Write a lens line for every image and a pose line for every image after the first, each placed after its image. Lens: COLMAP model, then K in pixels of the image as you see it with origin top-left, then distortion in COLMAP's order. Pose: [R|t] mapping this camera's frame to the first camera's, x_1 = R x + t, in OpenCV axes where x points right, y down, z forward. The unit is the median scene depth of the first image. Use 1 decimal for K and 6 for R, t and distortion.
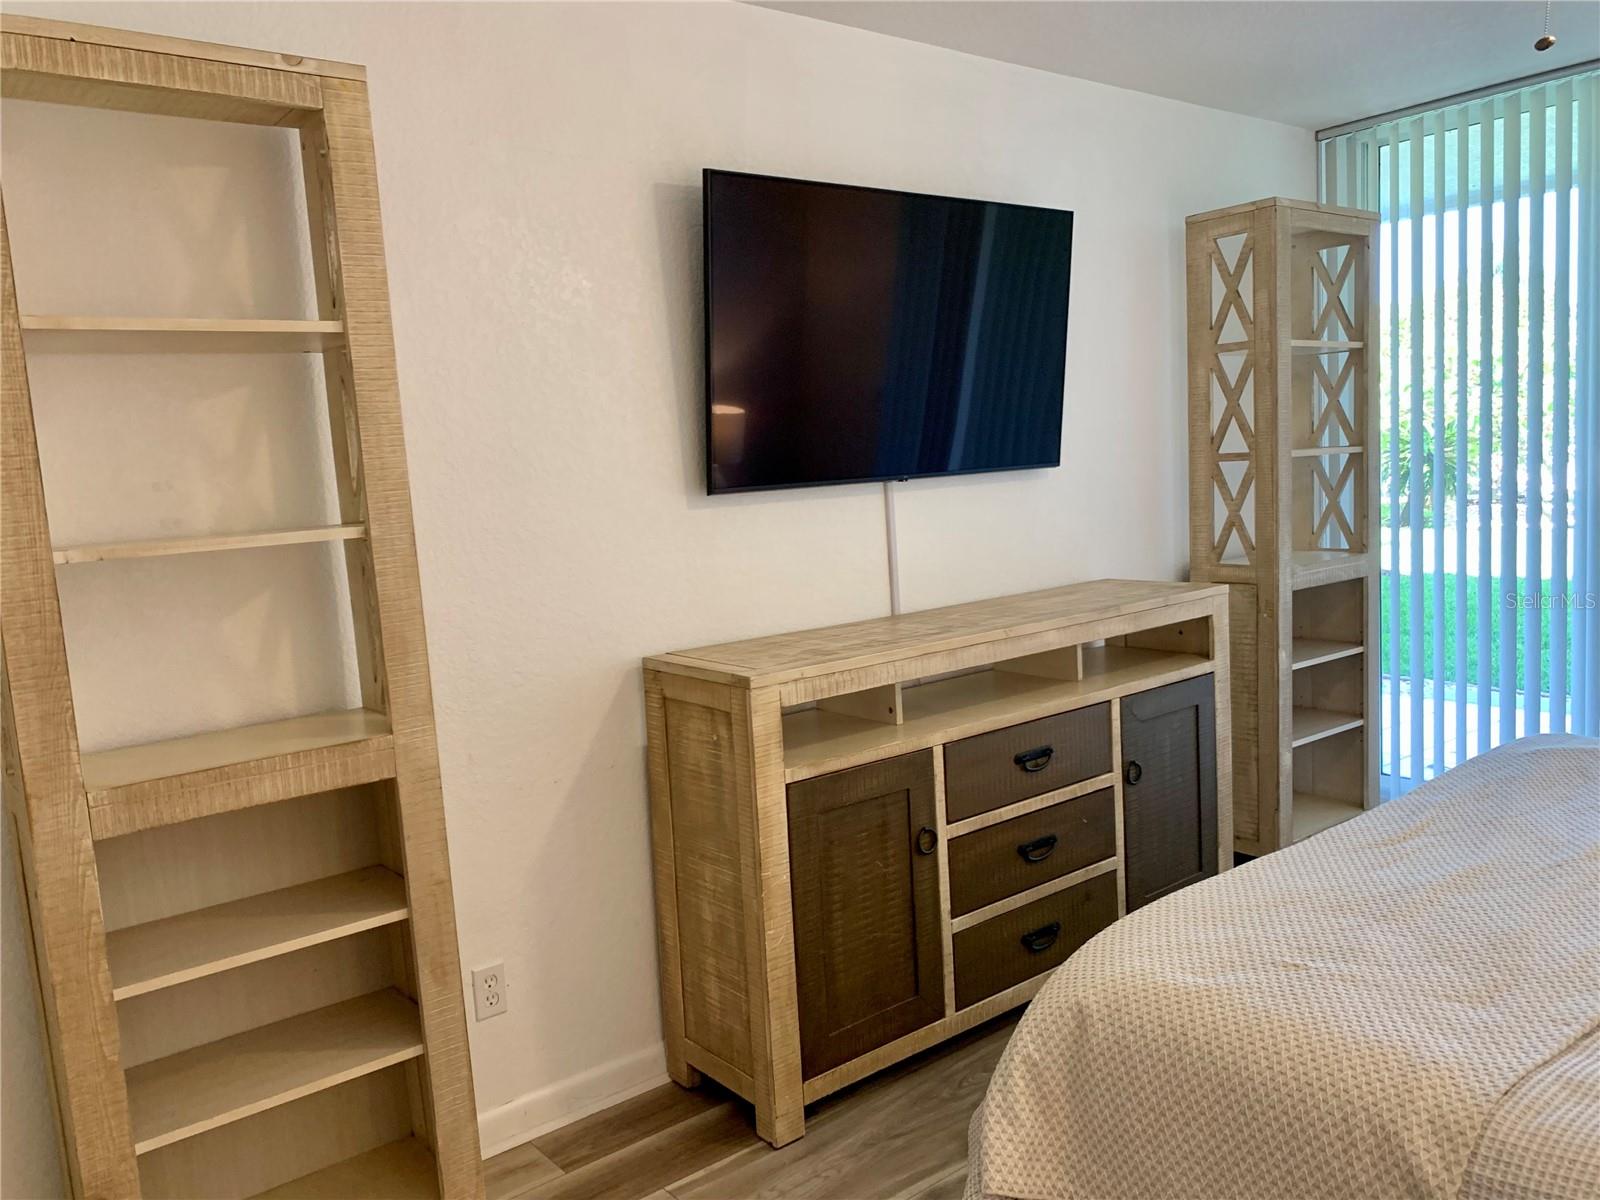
lens RADIAL K [[1228.3, 0, 800.0], [0, 1228.3, 600.0], [0, 0, 1]] dist [0.039259, -0.070729]
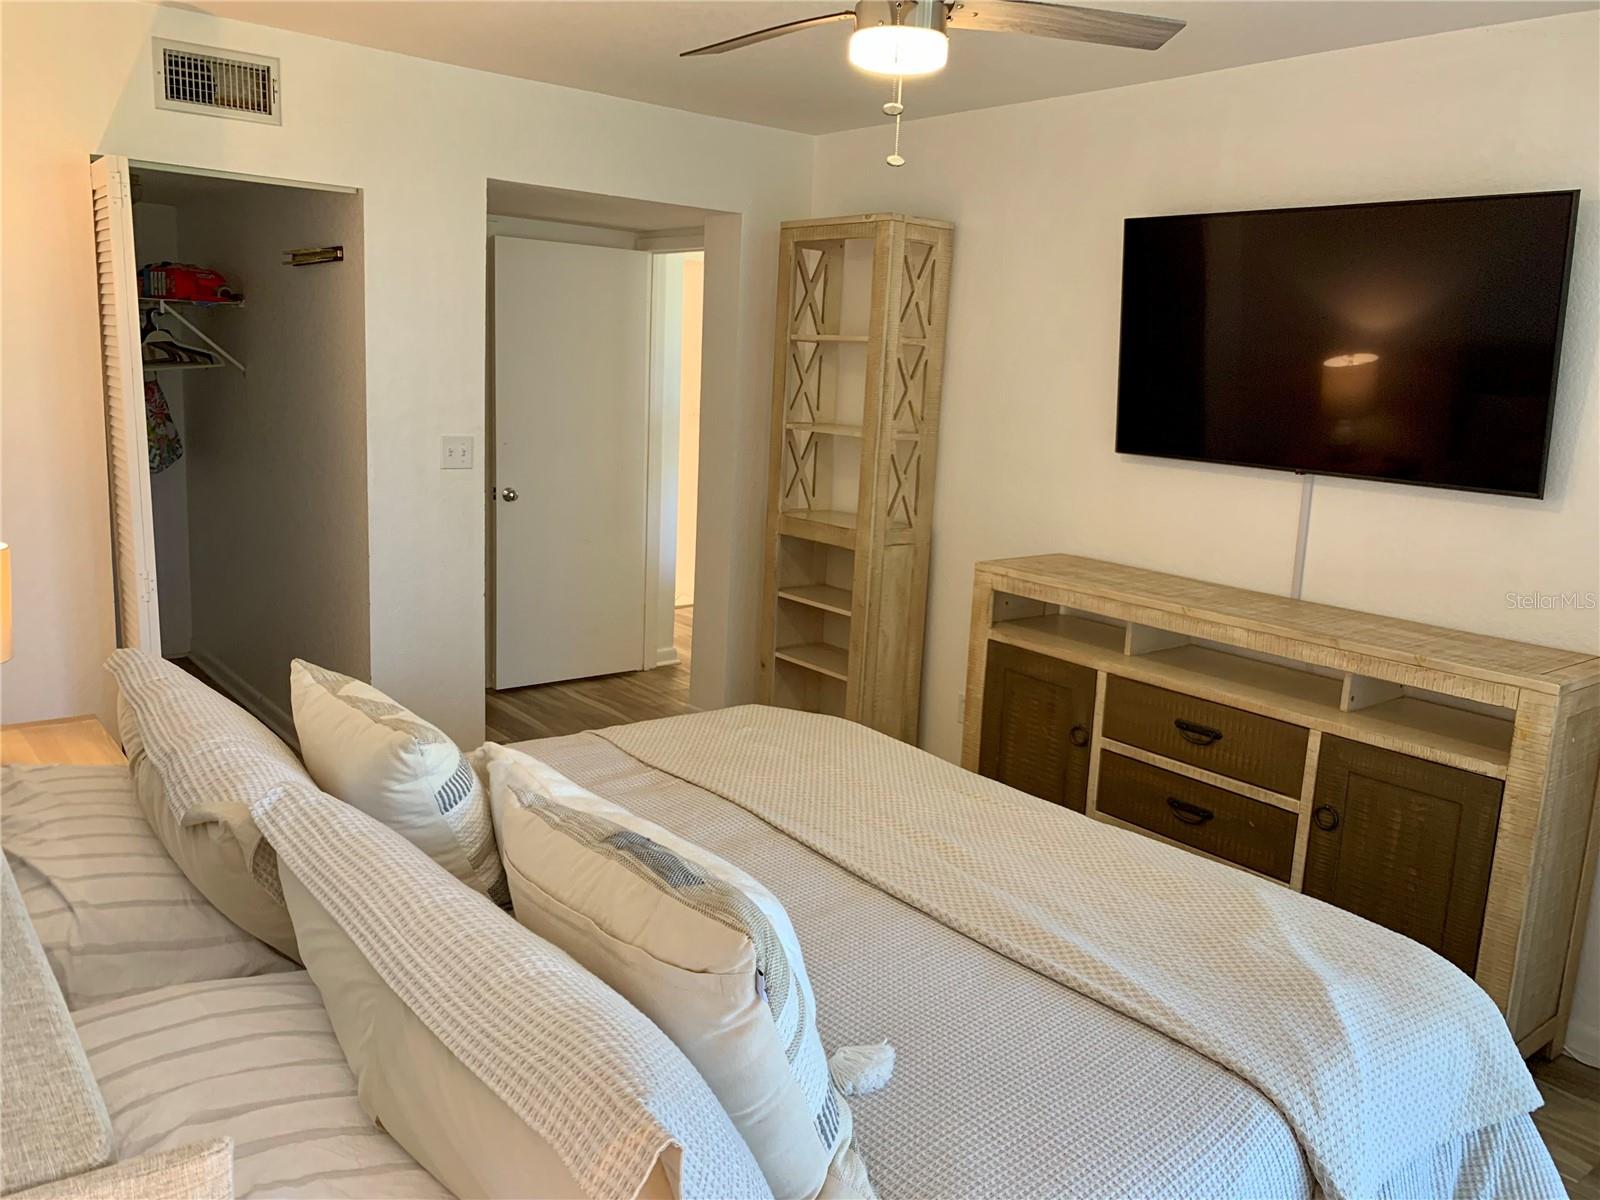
lens RADIAL K [[1228.3, 0, 800.0], [0, 1228.3, 600.0], [0, 0, 1]] dist [0.039259, -0.070729]
pose [[0.009931, 0.247376, -0.968869, 1.316803], [-0.165937, 0.955890, 0.242361, -0.207351], [0.986086, 0.158365, 0.050541, 0.613641]]
